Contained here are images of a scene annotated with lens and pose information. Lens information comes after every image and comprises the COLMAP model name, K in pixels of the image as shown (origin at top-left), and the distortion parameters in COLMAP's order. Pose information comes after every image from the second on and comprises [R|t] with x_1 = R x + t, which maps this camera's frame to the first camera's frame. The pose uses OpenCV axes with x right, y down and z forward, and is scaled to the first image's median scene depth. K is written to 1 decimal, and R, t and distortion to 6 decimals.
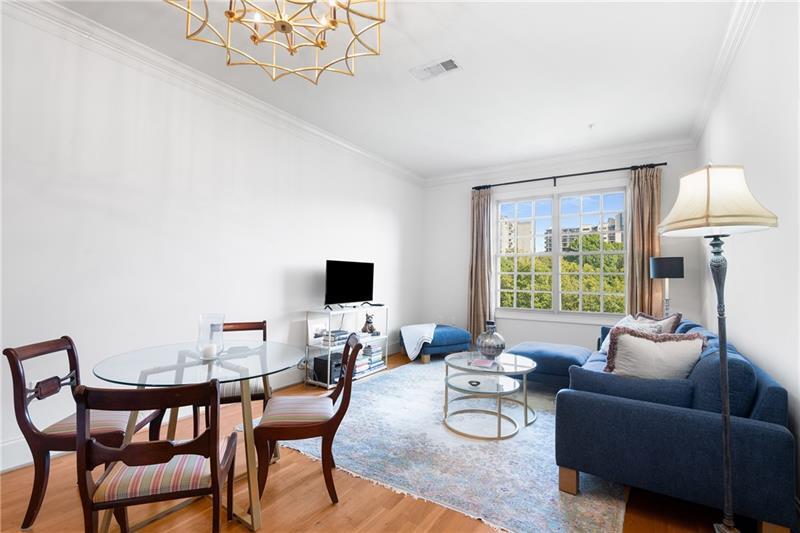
lens RADIAL K [[373.1, 0, 400.0], [0, 373.1, 266.5], [0, 0, 1]] dist [-0.000792, -0.001033]
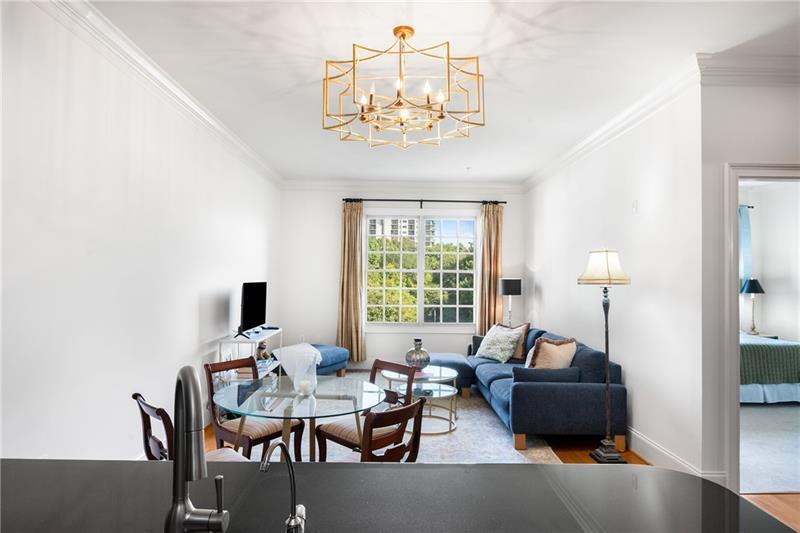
lens RADIAL K [[487.8, 0, 400.0], [0, 487.8, 266.5], [0, 0, 1]] dist [-0.002027, 0.000057]
pose [[0.826131, 0.010509, 0.563380, -0.553767], [-0.019247, 0.999769, 0.009573, -0.075372], [-0.563150, -0.018752, 0.826142, -0.176642]]
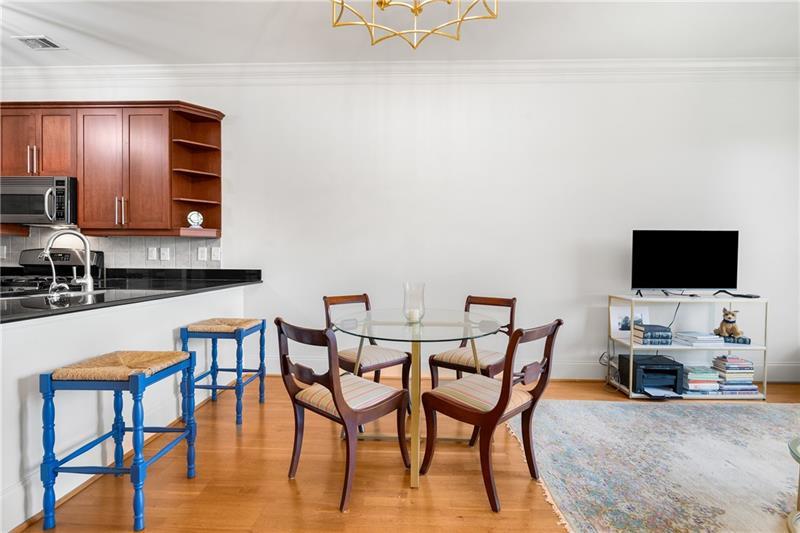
lens RADIAL K [[384.8, 0, 416.0], [0, 384.8, 265.3], [0, 0, 1]] dist [-0.002797, -0.001516]
pose [[0.515176, 0.006766, -0.857058, 0.249333], [0.024655, 0.999438, 0.022710, 0.025423], [0.856730, -0.032831, 0.514720, 0.214252]]
